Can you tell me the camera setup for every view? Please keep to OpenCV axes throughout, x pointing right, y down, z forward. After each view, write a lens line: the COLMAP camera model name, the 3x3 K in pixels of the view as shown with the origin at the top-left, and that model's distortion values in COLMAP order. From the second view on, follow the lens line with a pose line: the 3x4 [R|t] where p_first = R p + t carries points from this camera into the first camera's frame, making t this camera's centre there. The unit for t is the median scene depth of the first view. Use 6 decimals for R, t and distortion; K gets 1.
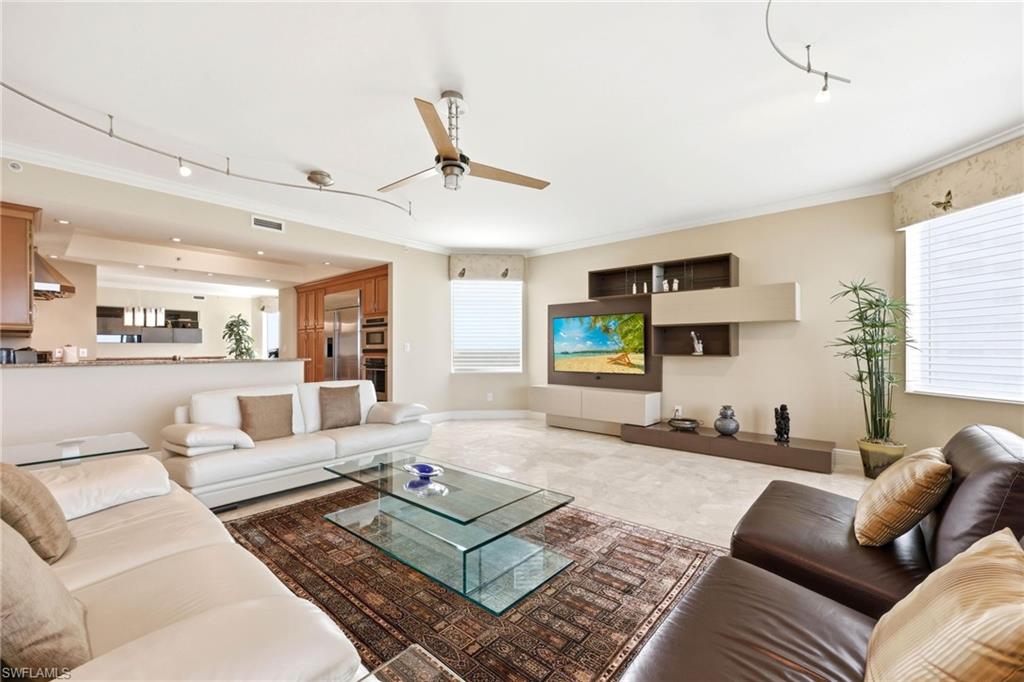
lens RADIAL K [[415.8, 0, 516.4], [0, 415.8, 348.6], [0, 0, 1]] dist [-0.012291, 0.000066]
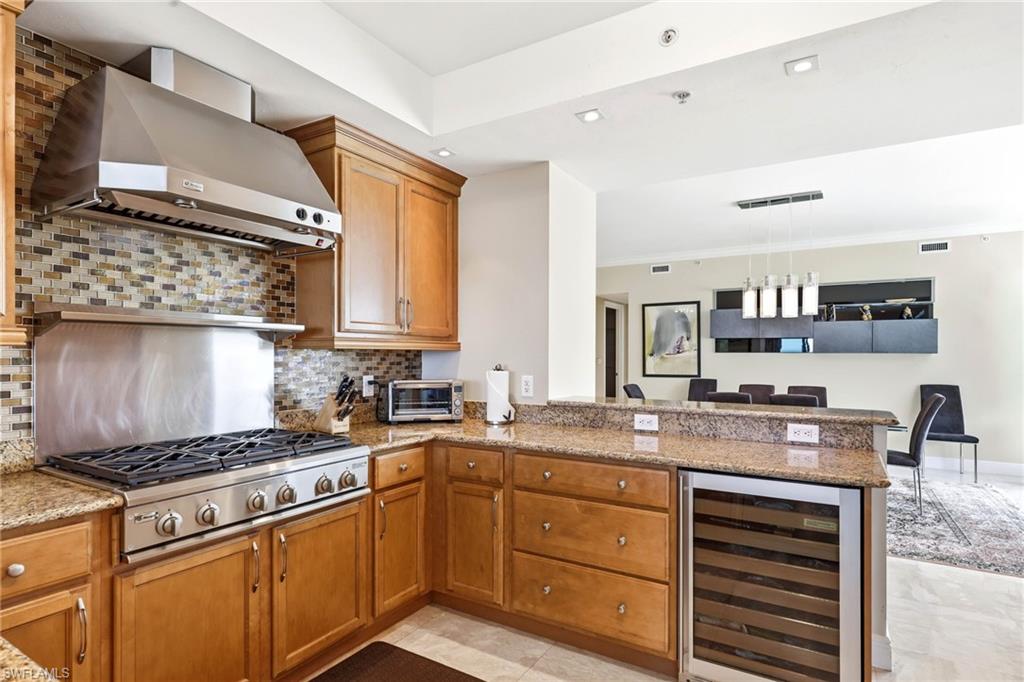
lens RADIAL K [[536.5, 0, 513.5], [0, 536.5, 354.8], [0, 0, 1]] dist [0.000213, 0.000867]
pose [[0.154447, 0.003201, -0.987996, -0.561495], [0.000319, 0.999995, 0.003289, -0.026198], [0.988001, -0.000823, 0.154445, 0.947193]]
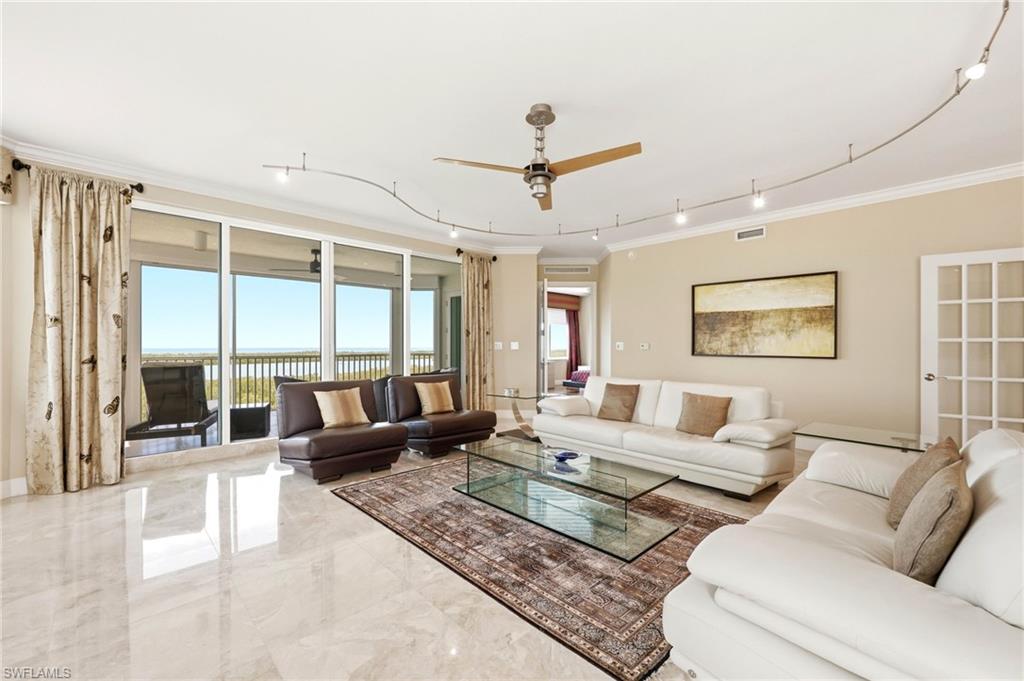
lens RADIAL K [[415.4, 0, 514.1], [0, 415.4, 345.8], [0, 0, 1]] dist [-0.002638, -0.000329]
pose [[-0.995325, -0.002354, 0.096552, -0.089208], [-0.002253, 0.999997, 0.001149, -0.004463], [-0.096554, 0.000927, -0.995327, 0.958126]]
